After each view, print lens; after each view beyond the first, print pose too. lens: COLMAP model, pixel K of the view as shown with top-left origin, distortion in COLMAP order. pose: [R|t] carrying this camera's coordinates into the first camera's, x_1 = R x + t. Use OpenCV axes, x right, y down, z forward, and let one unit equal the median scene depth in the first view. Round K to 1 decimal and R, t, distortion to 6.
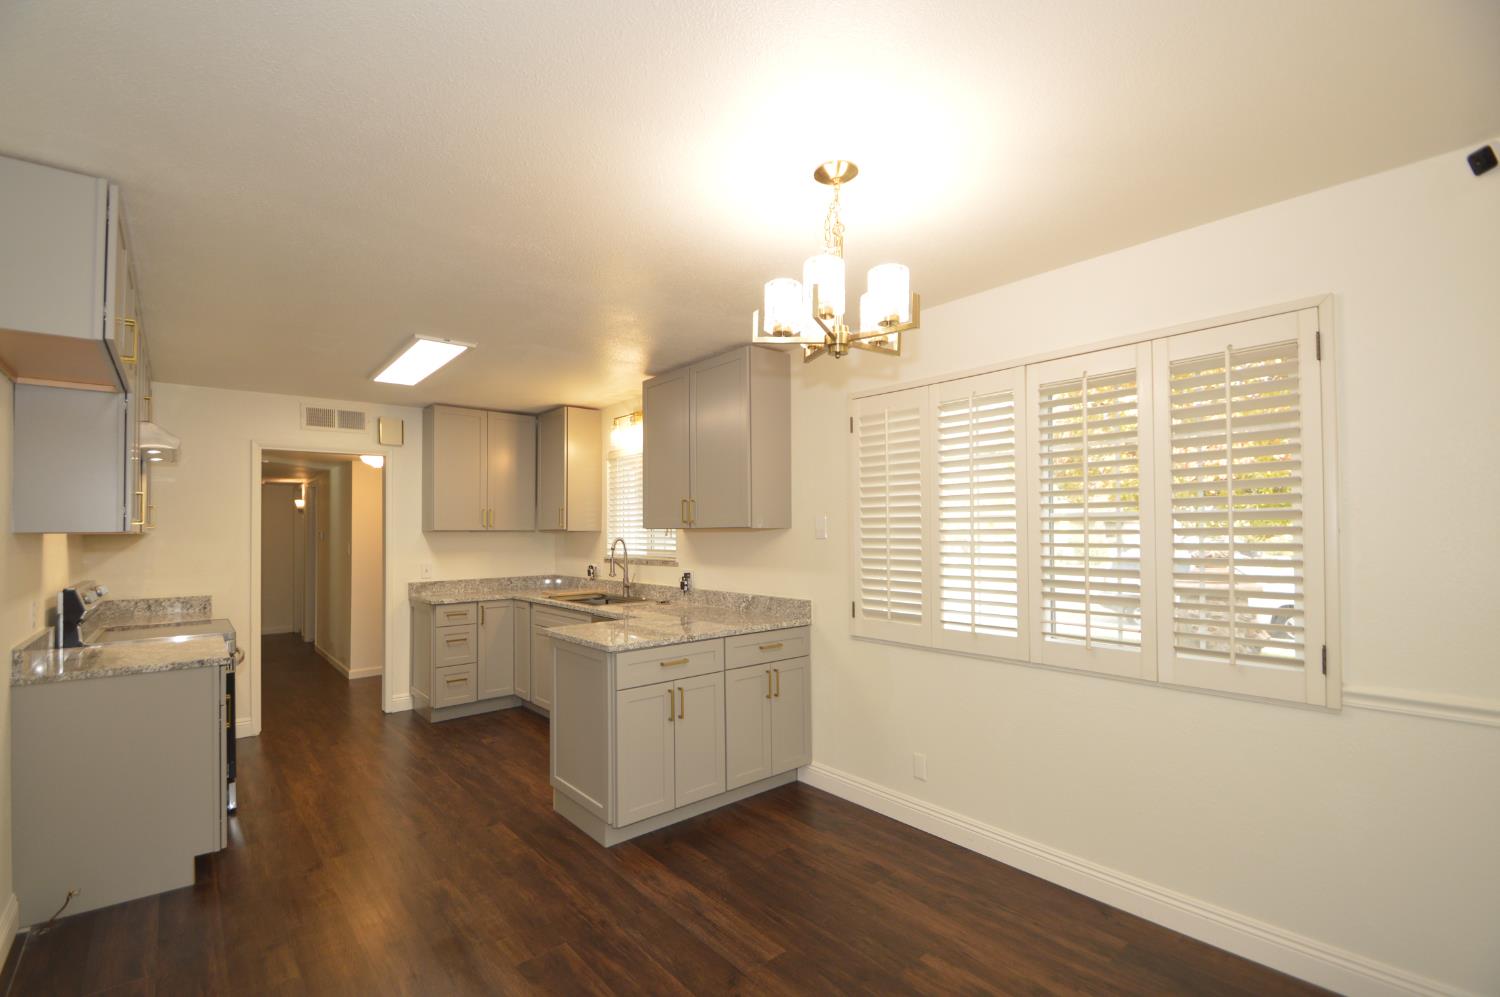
lens RADIAL K [[674.4, 0, 719.0], [0, 674.4, 521.6], [0, 0, 1]] dist [0.027593, -0.000310]
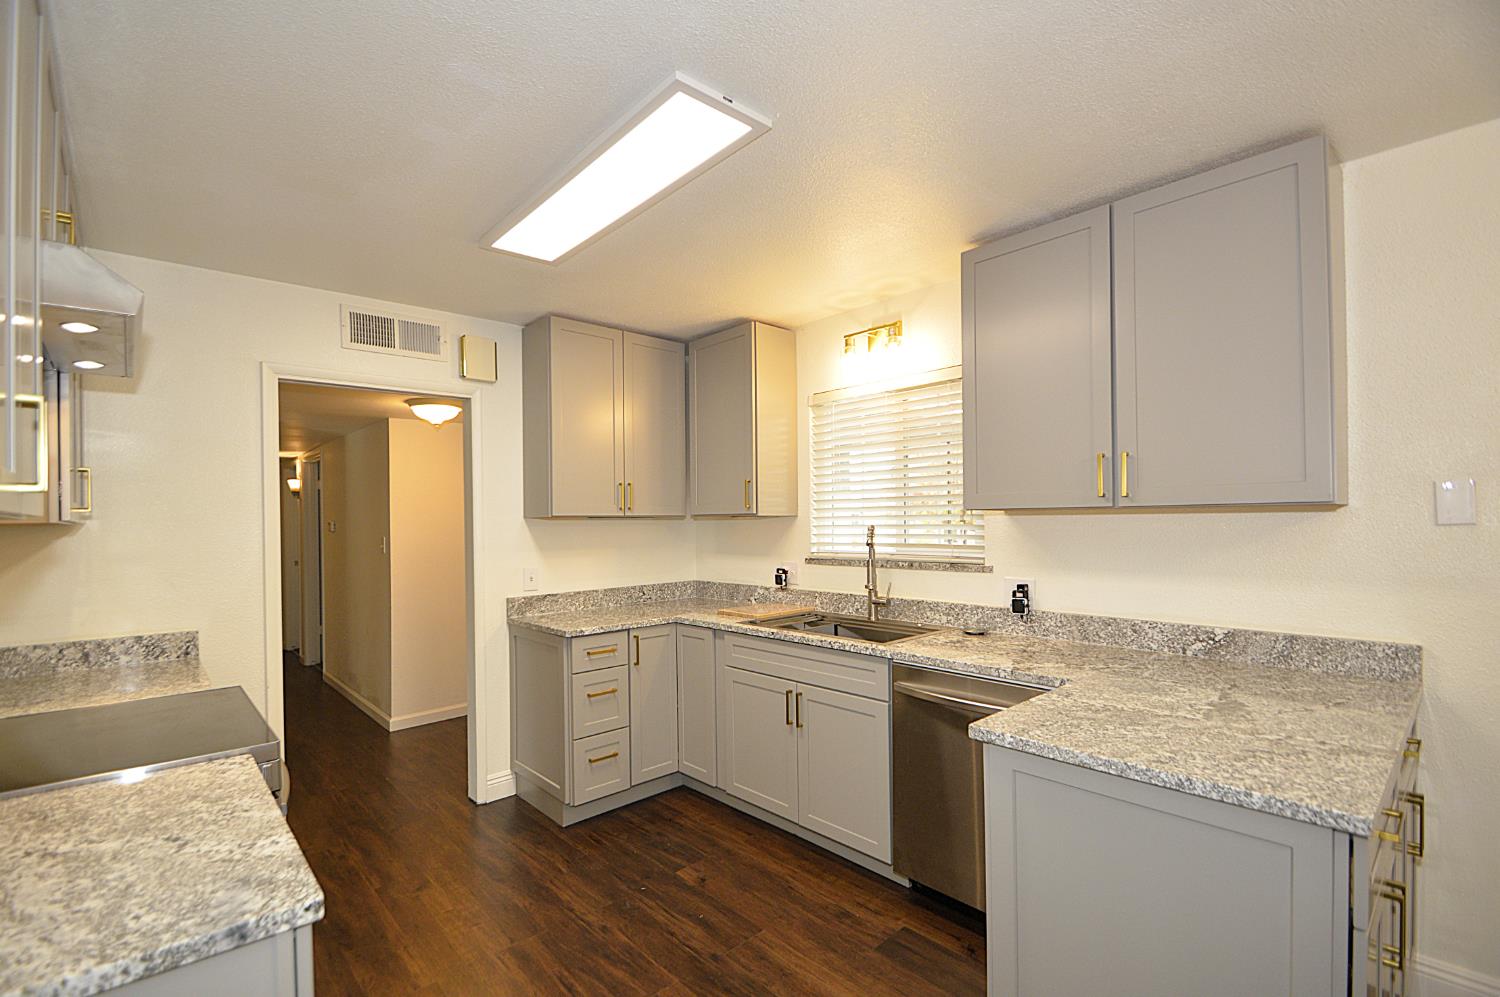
lens RADIAL K [[673.6, 0, 731.7], [0, 673.6, 519.5], [0, 0, 1]] dist [0.001654, -0.000249]
pose [[0.998325, -0.005842, 0.057552, -0.294571], [0.004985, 0.999875, 0.015021, 0.007810], [-0.057632, -0.014709, 0.998230, 0.371475]]
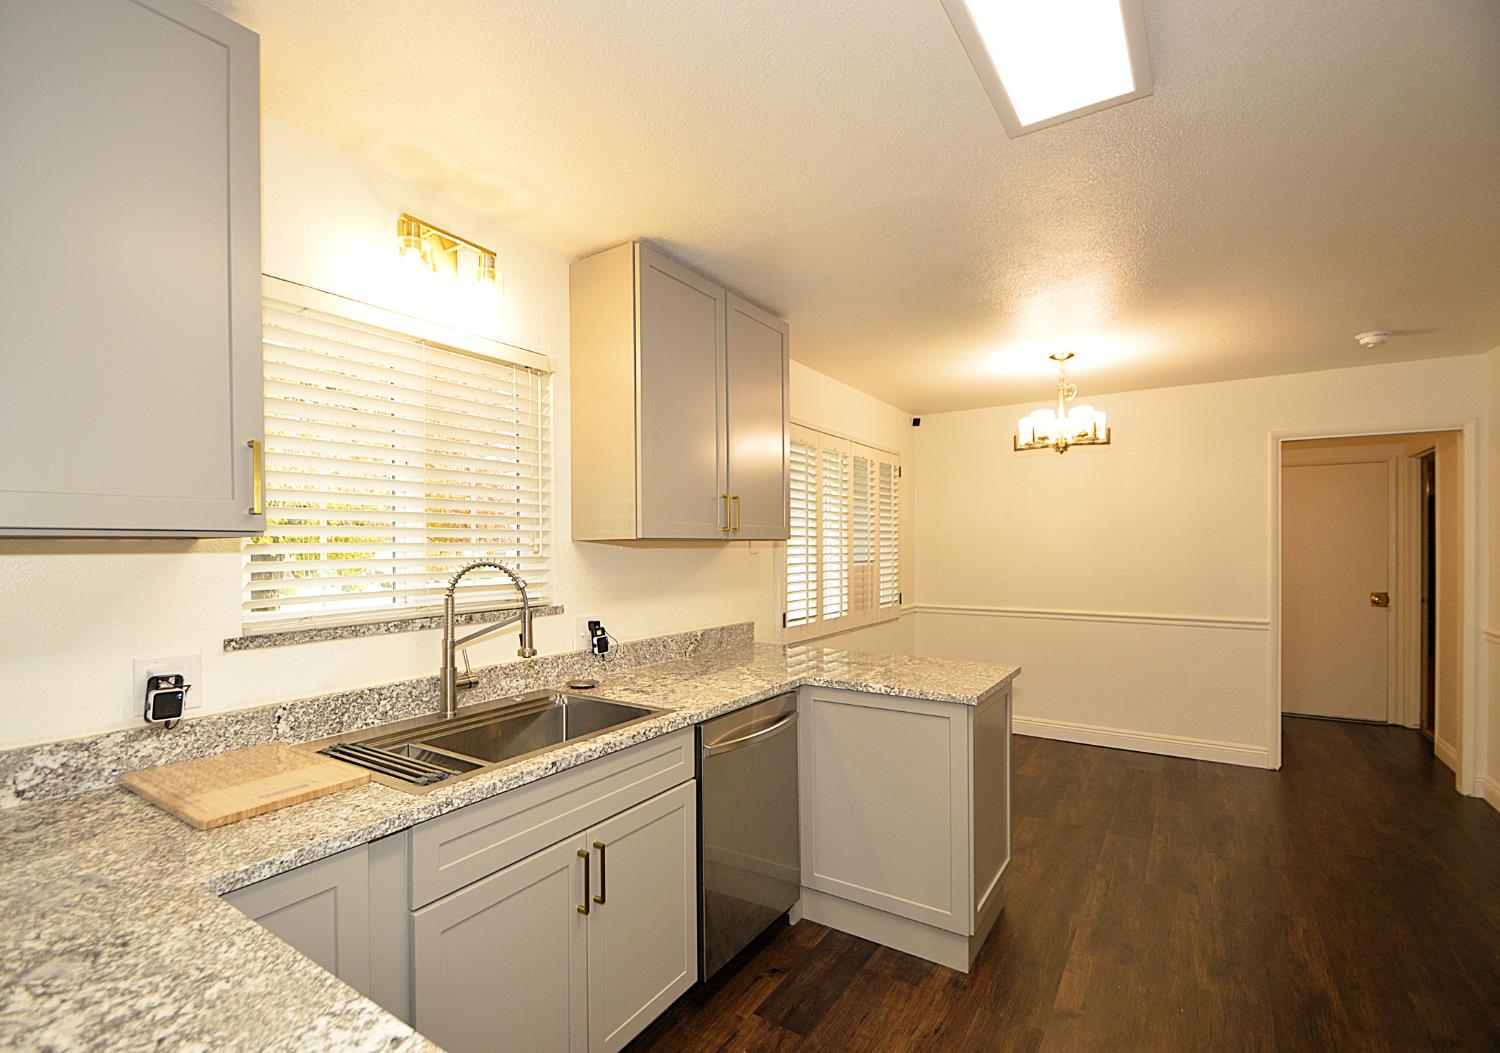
lens RADIAL K [[709.0, 0, 703.8], [0, 709.0, 551.5], [0, 0, 1]] dist [-0.000404, -0.000188]
pose [[-0.287748, 0.003237, 0.957701, -0.536289], [-0.006635, 0.999964, -0.005373, 0.020453], [-0.957683, -0.007900, -0.287716, 0.944155]]
